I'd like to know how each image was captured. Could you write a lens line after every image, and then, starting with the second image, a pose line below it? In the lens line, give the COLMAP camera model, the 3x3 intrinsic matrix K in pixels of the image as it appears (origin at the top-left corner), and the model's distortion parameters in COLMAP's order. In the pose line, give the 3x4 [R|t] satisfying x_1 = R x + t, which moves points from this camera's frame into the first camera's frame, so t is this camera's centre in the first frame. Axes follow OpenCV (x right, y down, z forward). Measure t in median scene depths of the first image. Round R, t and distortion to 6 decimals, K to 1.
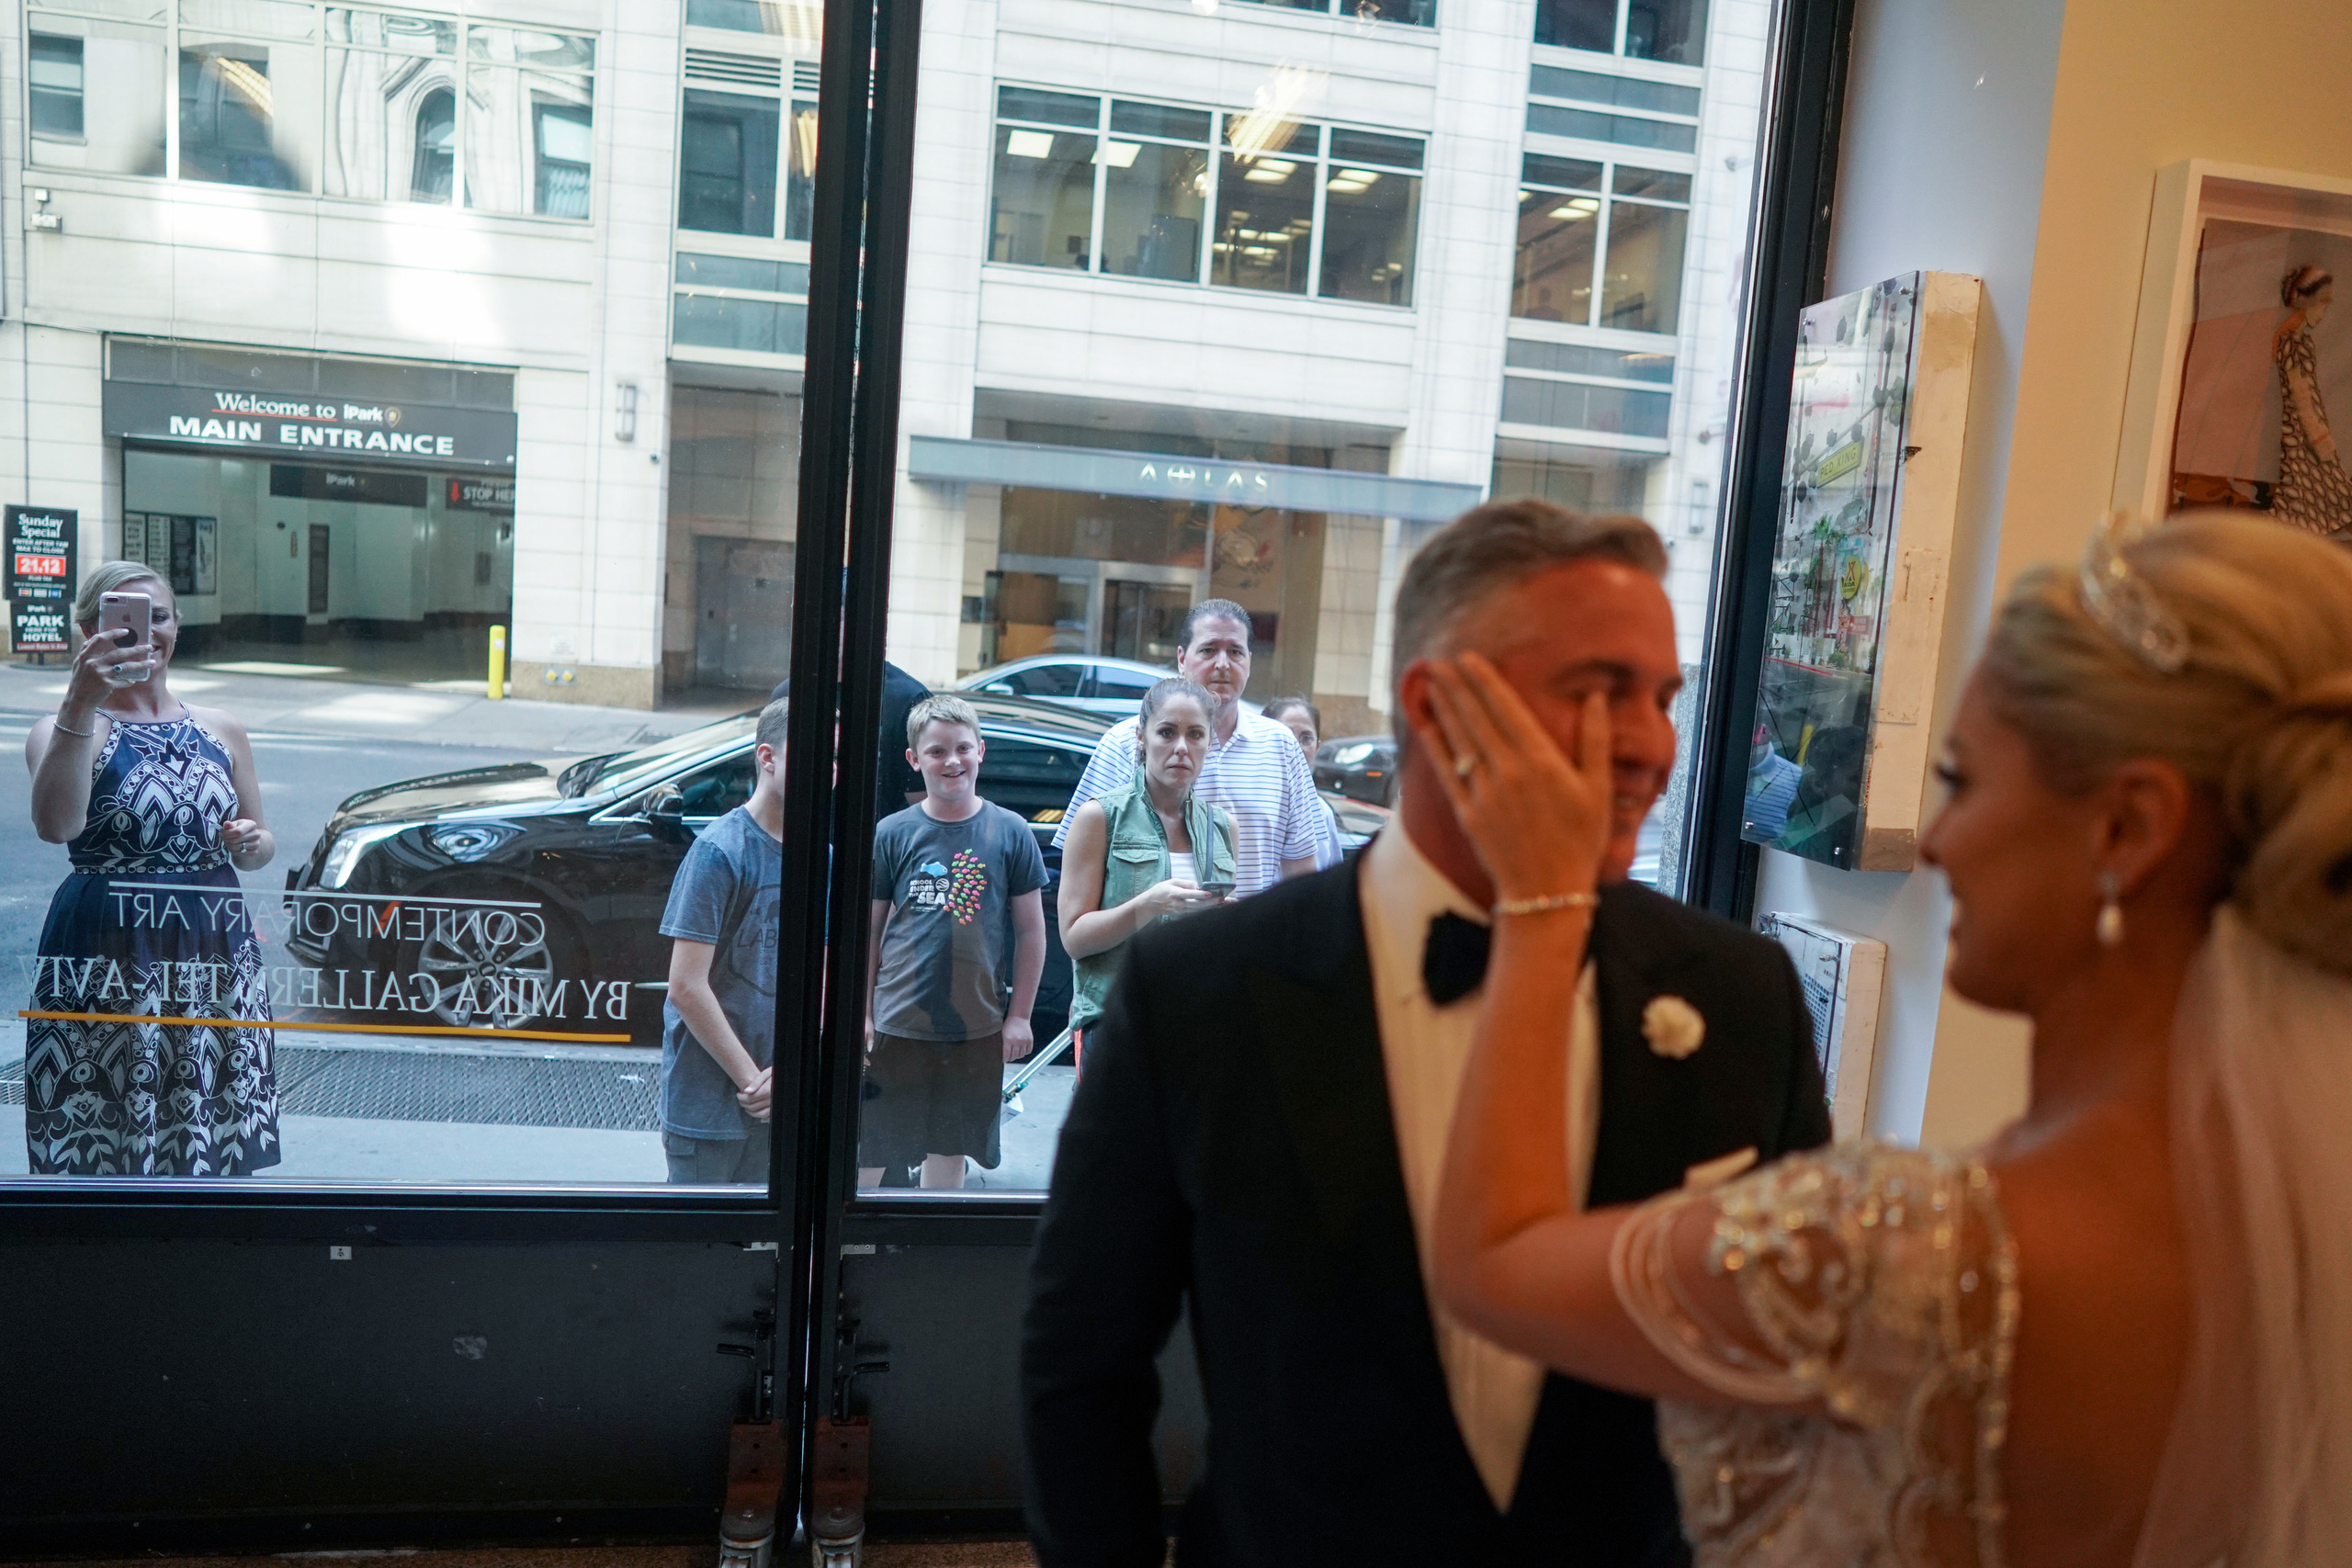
lens RADIAL K [[1662.5, 0, 1177.4], [0, 1662.5, 780.1], [0, 0, 1]] dist [0.003868, 0.003099]
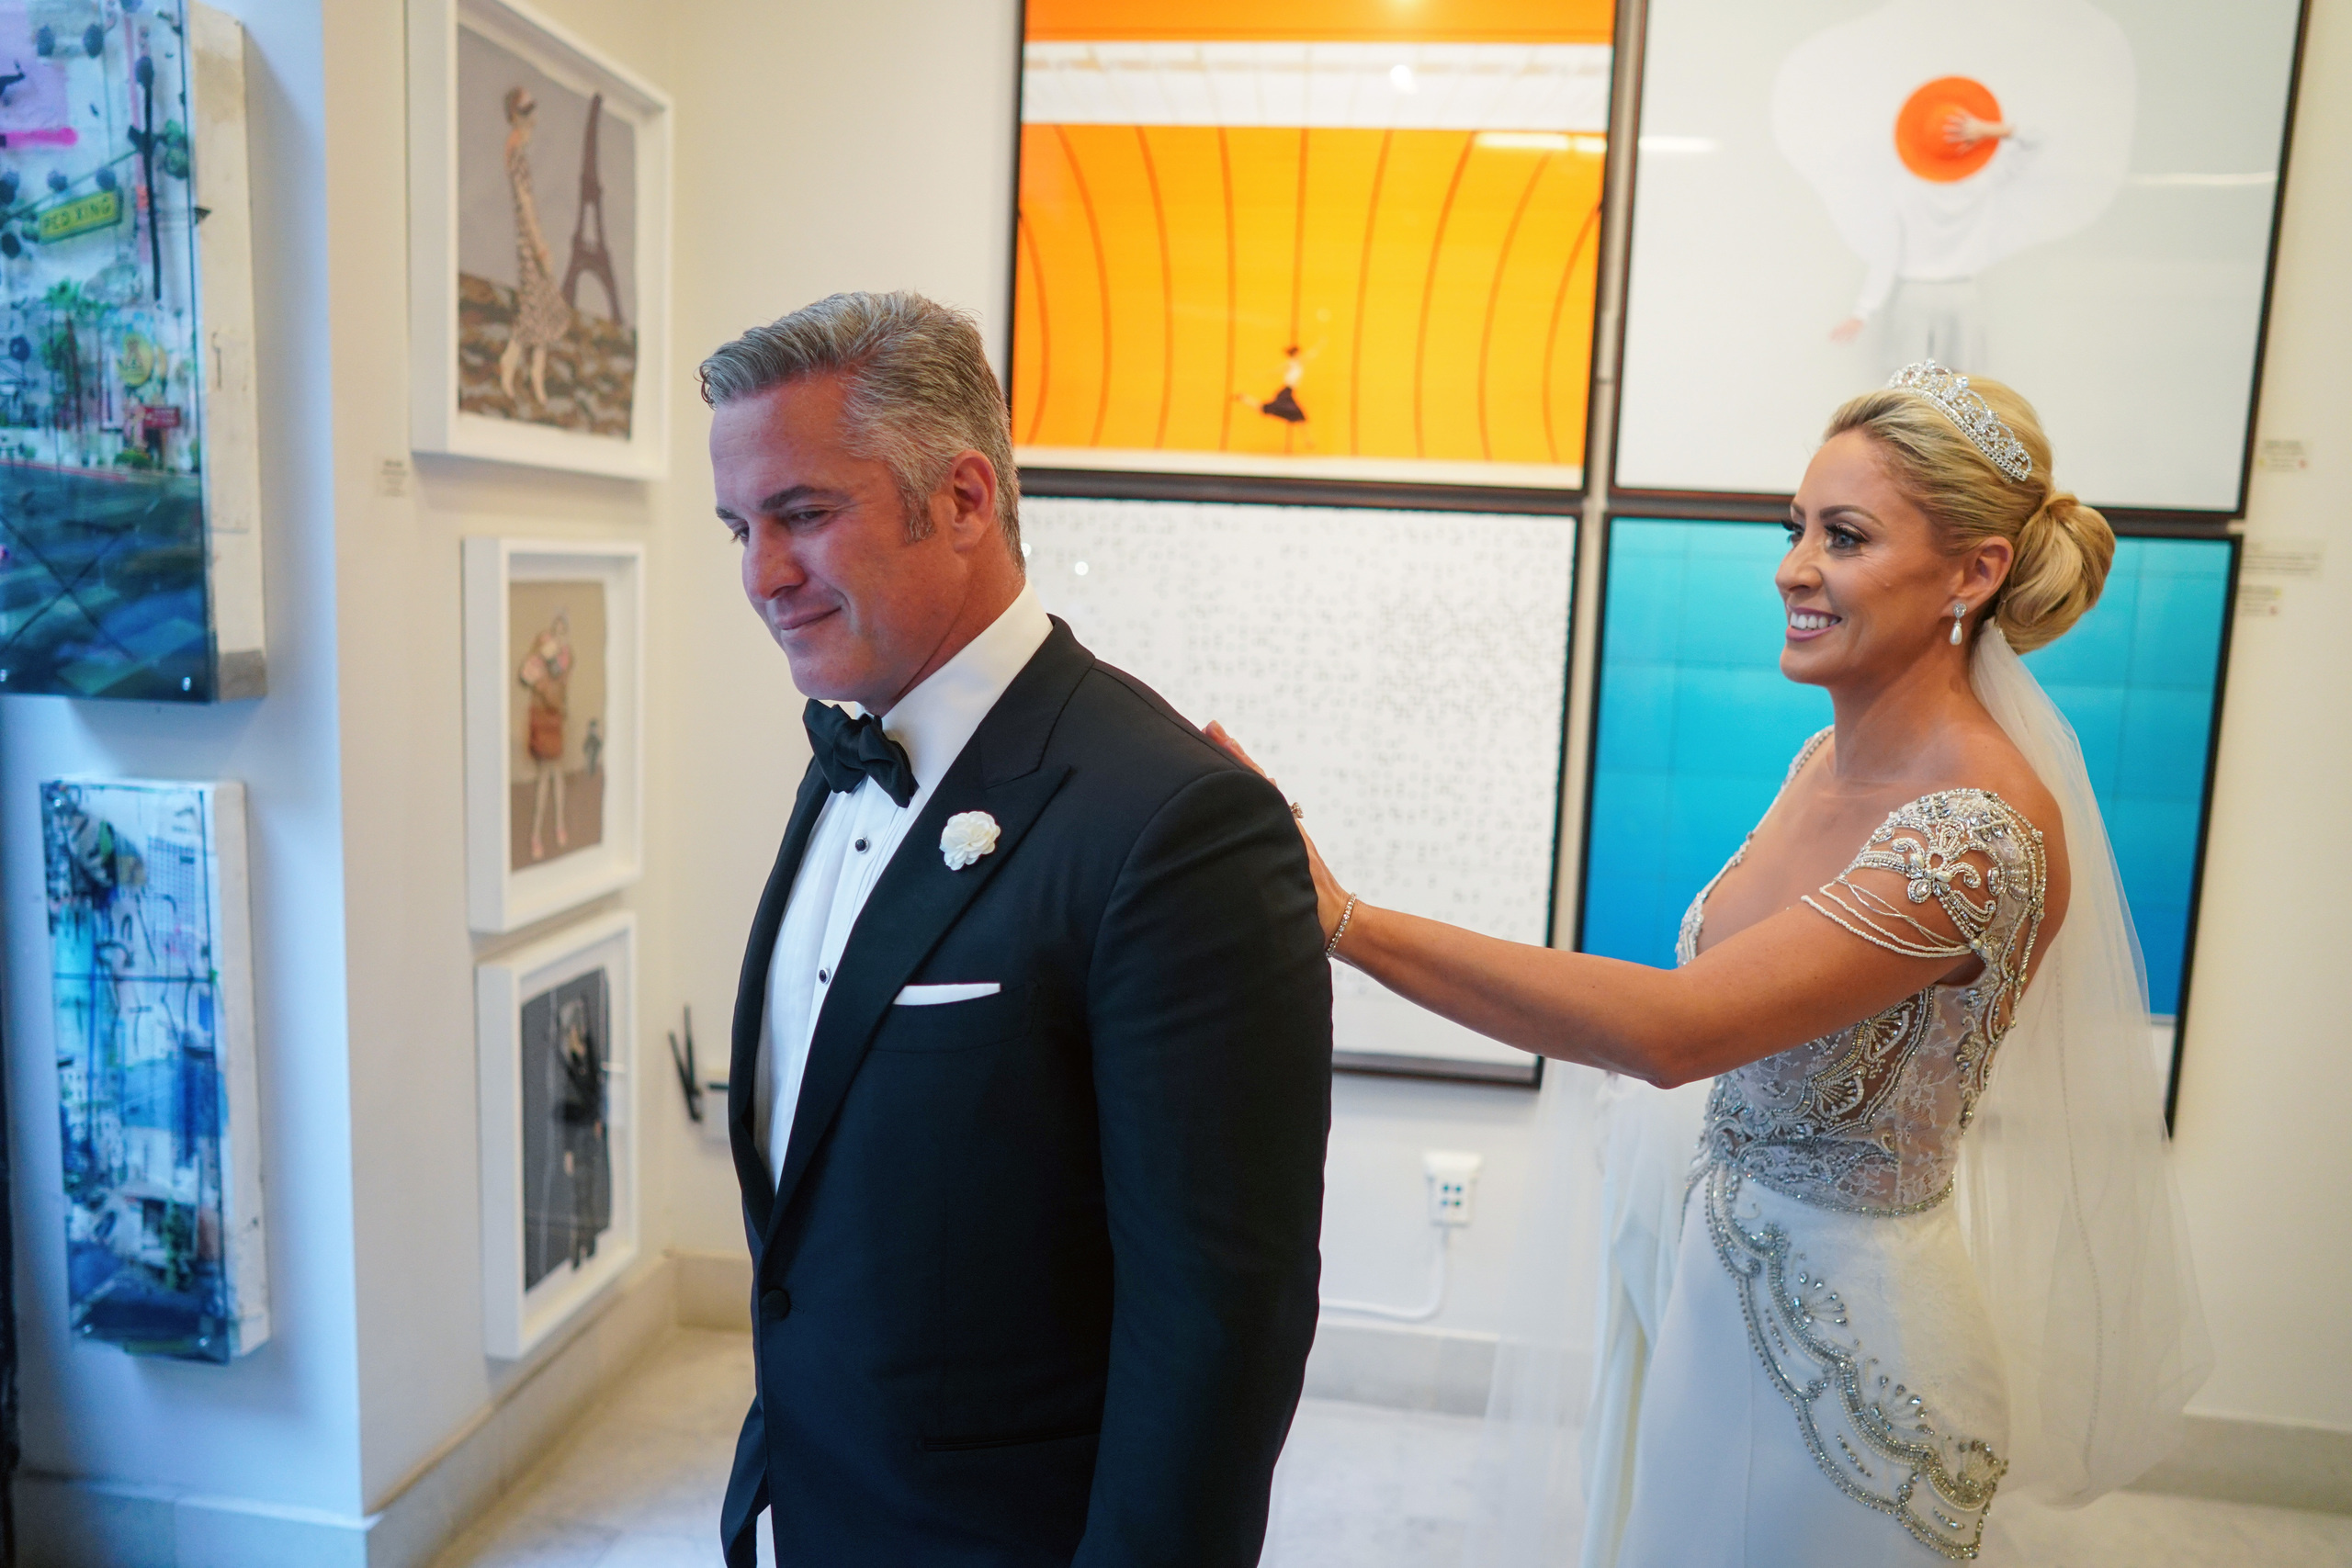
lens RADIAL K [[1662.5, 0, 1175.4], [0, 1662.5, 787.6], [0, 0, 1]] dist [0.003868, 0.003099]
pose [[0.280979, -0.184903, 0.941734, -0.277156], [0.094656, 0.981820, 0.164531, 0.001748], [-0.955035, 0.042911, 0.293372, 0.260776]]
